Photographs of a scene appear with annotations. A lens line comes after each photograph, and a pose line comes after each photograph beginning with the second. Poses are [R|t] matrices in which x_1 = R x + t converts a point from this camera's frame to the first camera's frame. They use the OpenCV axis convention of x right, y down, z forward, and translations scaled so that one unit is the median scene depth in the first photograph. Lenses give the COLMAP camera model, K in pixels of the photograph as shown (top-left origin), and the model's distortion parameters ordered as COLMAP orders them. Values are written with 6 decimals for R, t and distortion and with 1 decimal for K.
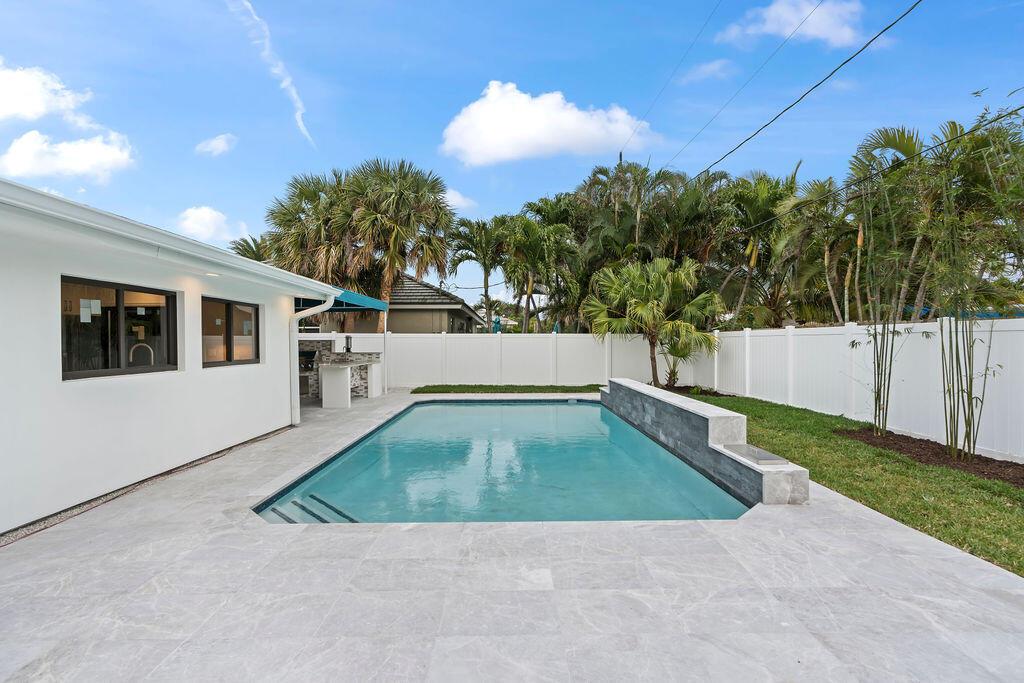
lens RADIAL K [[474.4, 0, 509.5], [0, 474.4, 342.7], [0, 0, 1]] dist [-0.009965, 0.003506]
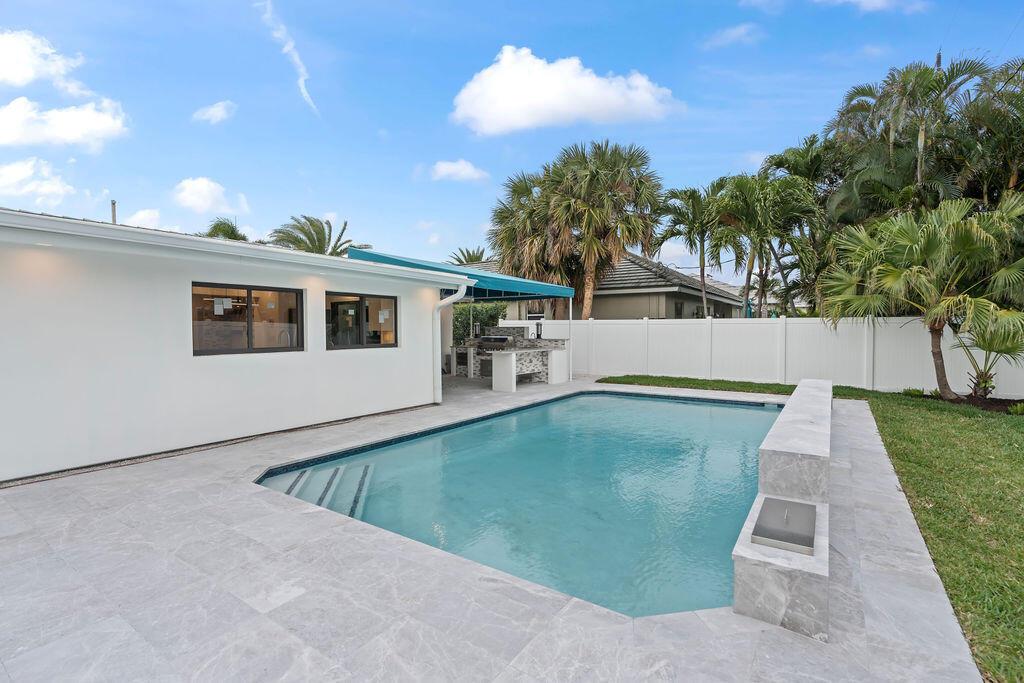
lens RADIAL K [[474.4, 0, 506.0], [0, 474.4, 334.1], [0, 0, 1]] dist [-0.009965, 0.003506]
pose [[0.815734, 0.007630, -0.578377, 0.199636], [-0.001599, 0.999939, 0.010936, -0.000730], [0.578425, -0.007996, 0.815696, 0.115618]]
